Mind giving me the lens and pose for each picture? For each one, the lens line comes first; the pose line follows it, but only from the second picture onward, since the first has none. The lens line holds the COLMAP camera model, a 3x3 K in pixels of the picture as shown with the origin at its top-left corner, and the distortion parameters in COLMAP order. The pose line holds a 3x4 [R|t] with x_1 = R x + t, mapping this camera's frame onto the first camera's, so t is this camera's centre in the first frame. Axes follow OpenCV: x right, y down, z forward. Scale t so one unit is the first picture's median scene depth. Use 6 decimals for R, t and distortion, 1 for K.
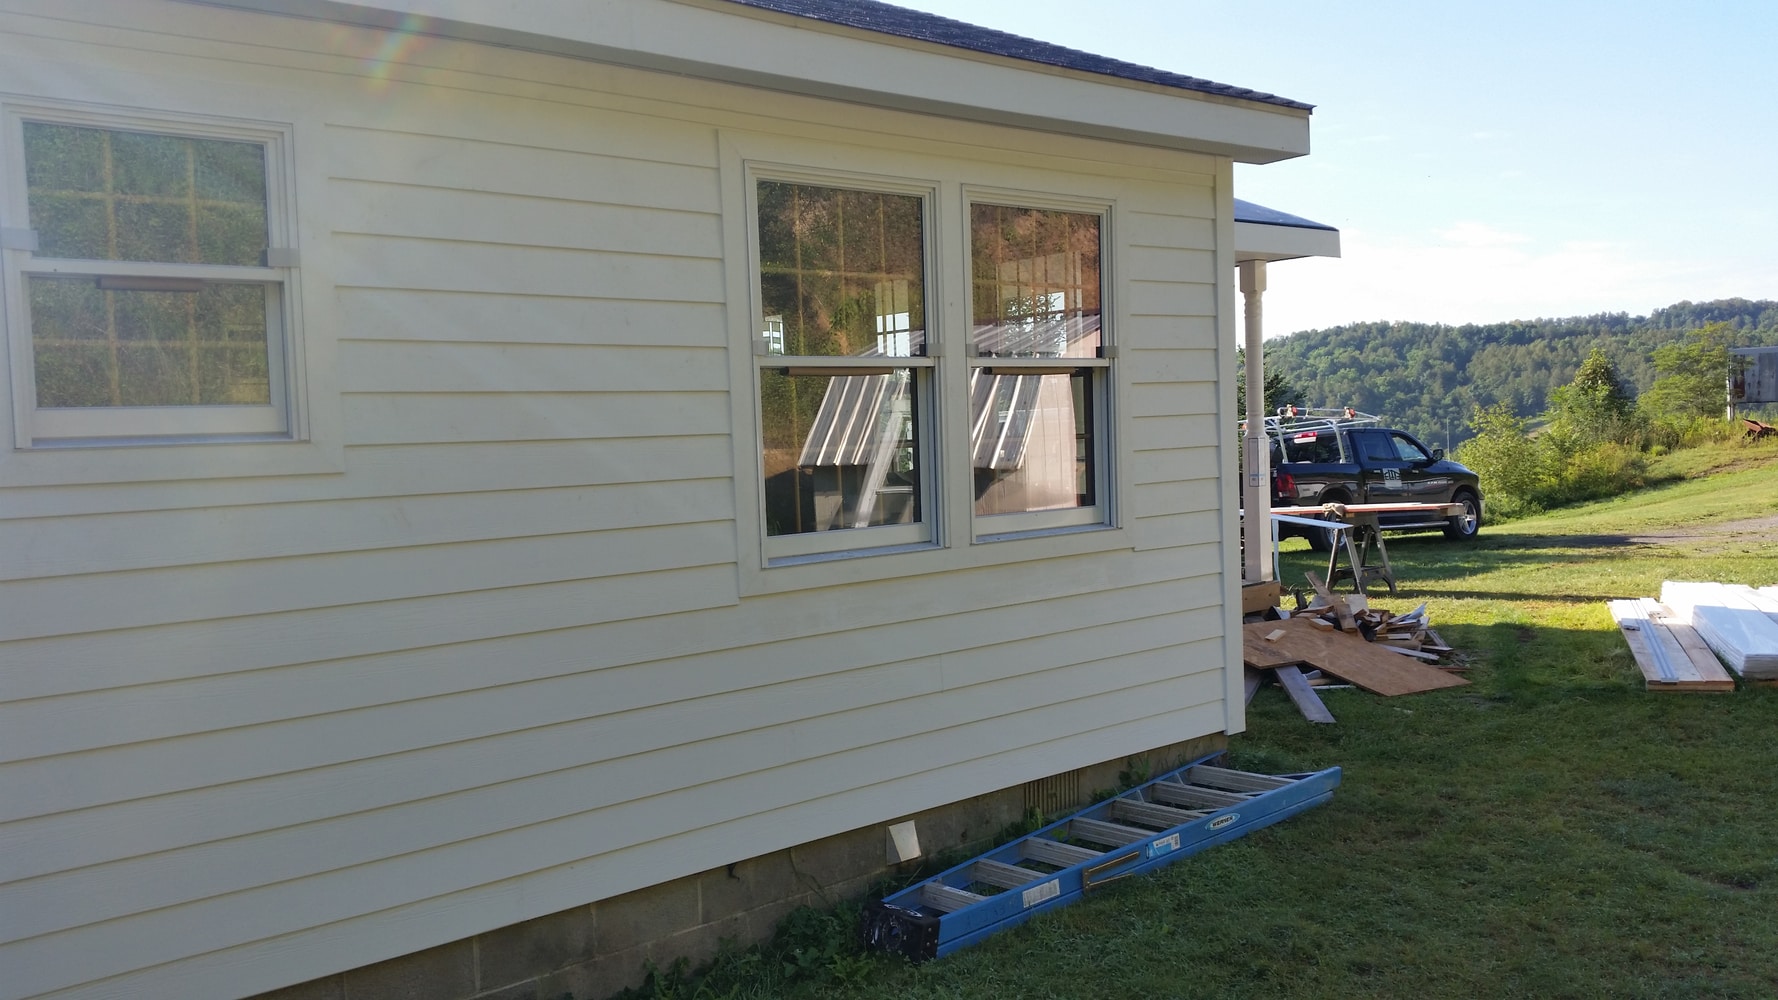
lens RADIAL K [[1481.5, 0, 889.1], [0, 1481.5, 509.7], [0, 0, 1]] dist [0.162029, -0.343452]
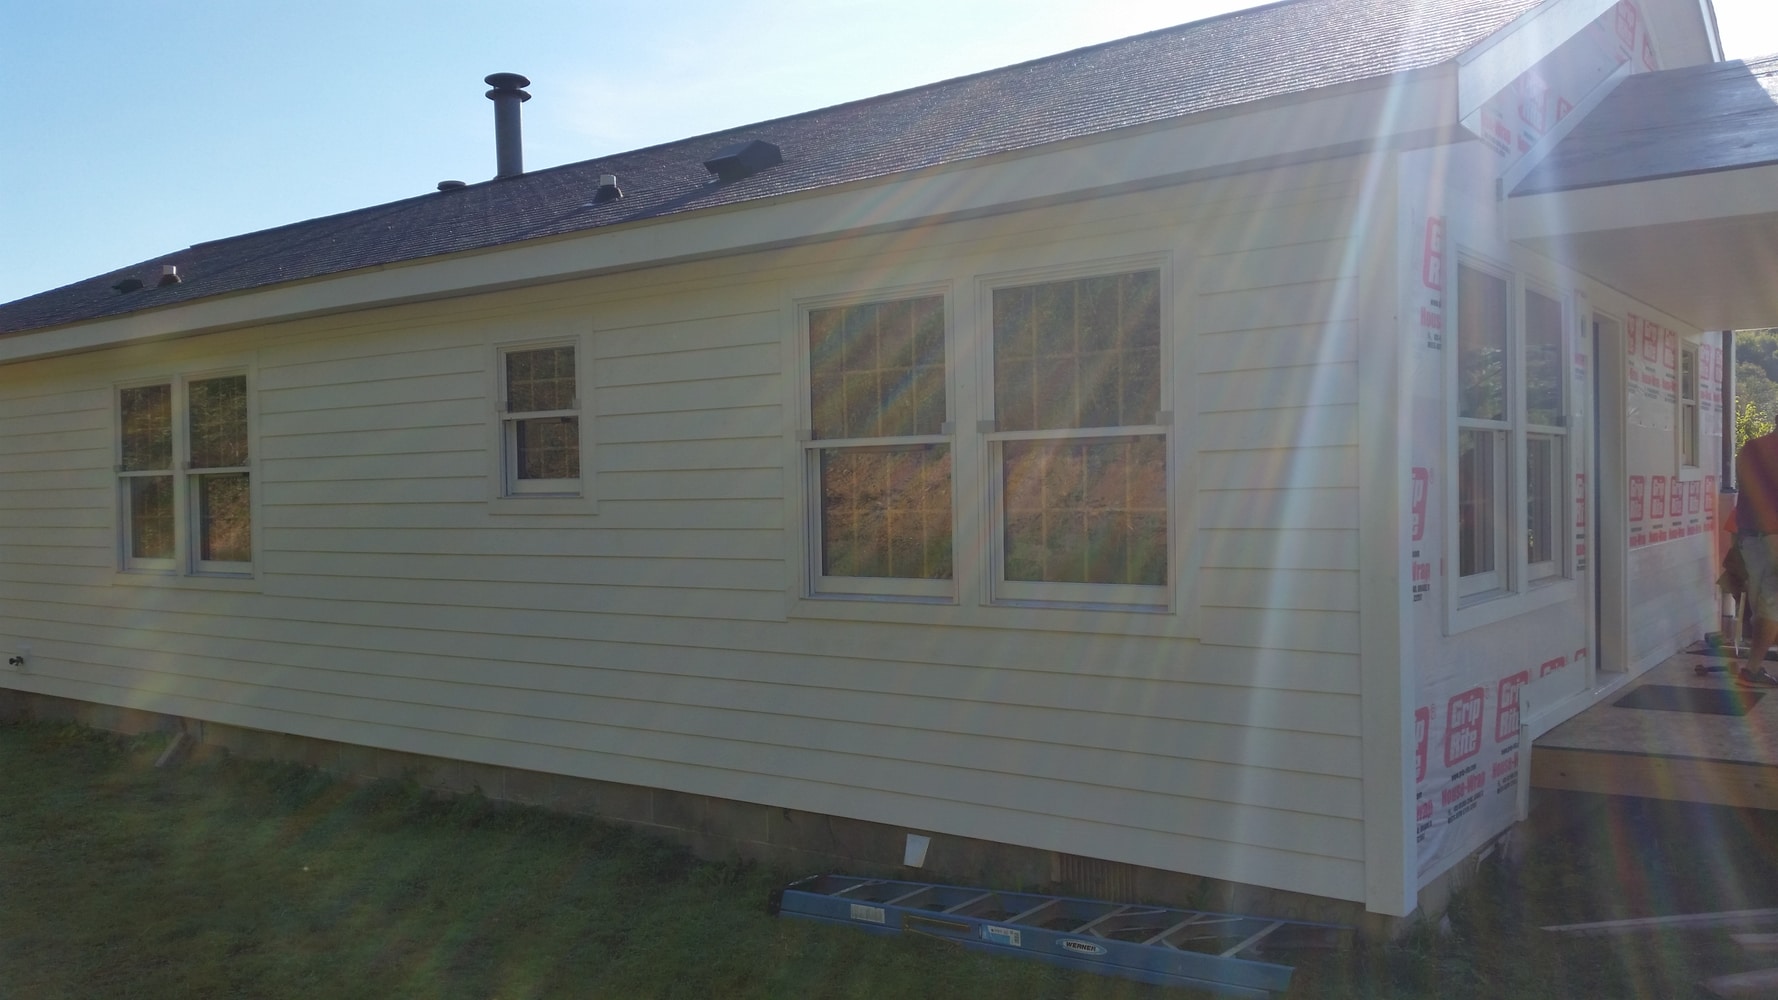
lens RADIAL K [[1481.5, 0, 889.1], [0, 1481.5, 509.7], [0, 0, 1]] dist [0.162029, -0.343452]
pose [[0.169919, 0.045869, -0.984390, 1.156481], [-0.041171, 0.998374, 0.039414, -0.089817], [0.984598, 0.033831, 0.171531, 0.780139]]
